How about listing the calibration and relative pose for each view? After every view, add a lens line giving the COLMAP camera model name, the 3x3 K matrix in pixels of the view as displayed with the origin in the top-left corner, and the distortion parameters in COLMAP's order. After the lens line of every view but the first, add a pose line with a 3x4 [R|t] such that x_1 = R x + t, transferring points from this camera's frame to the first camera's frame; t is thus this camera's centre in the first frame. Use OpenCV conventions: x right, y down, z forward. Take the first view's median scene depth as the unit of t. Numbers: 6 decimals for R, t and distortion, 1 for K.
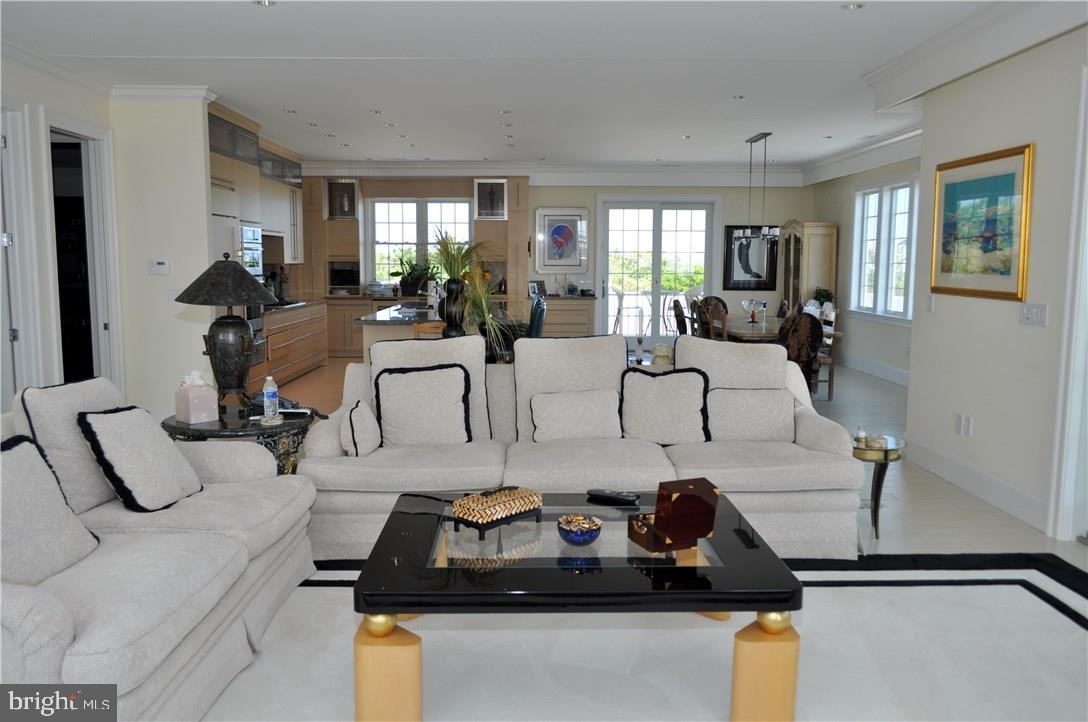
lens RADIAL K [[851.4, 0, 559.3], [0, 851.4, 356.6], [0, 0, 1]] dist [-0.008393, -0.002375]
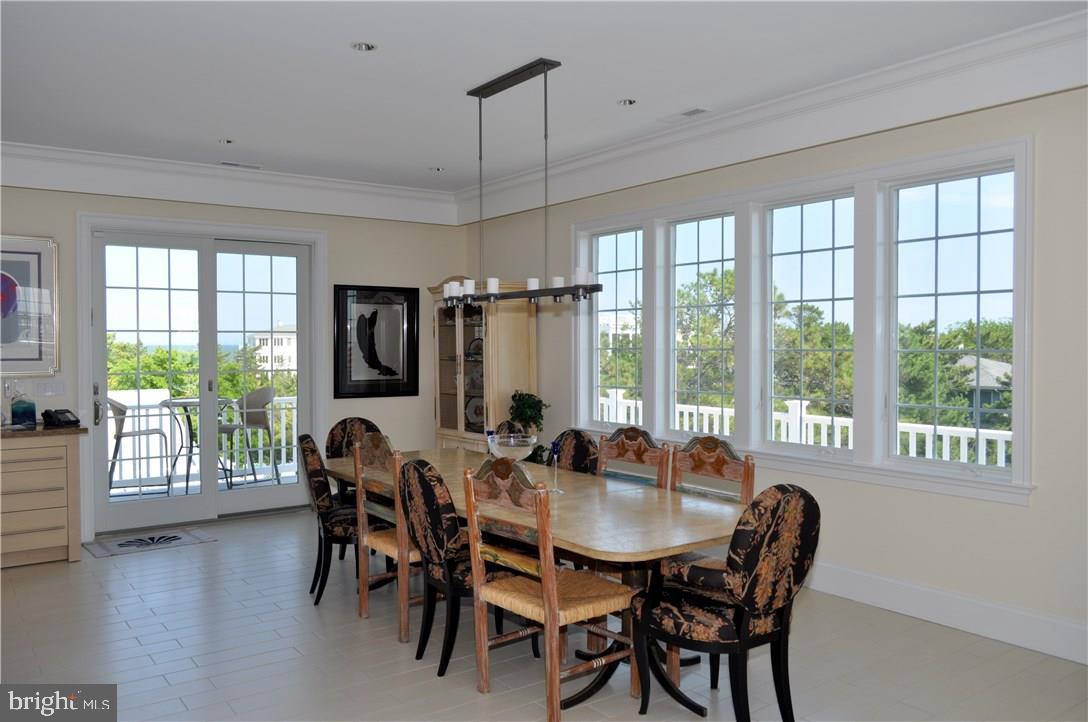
lens RADIAL K [[851.4, 0, 559.3], [0, 851.4, 356.6], [0, 0, 1]] dist [-0.008393, -0.002375]
pose [[0.824387, -0.016927, 0.565773, -0.004078], [0.071422, 0.994674, -0.074310, -0.053241], [-0.561502, 0.101668, 0.821206, 0.451871]]
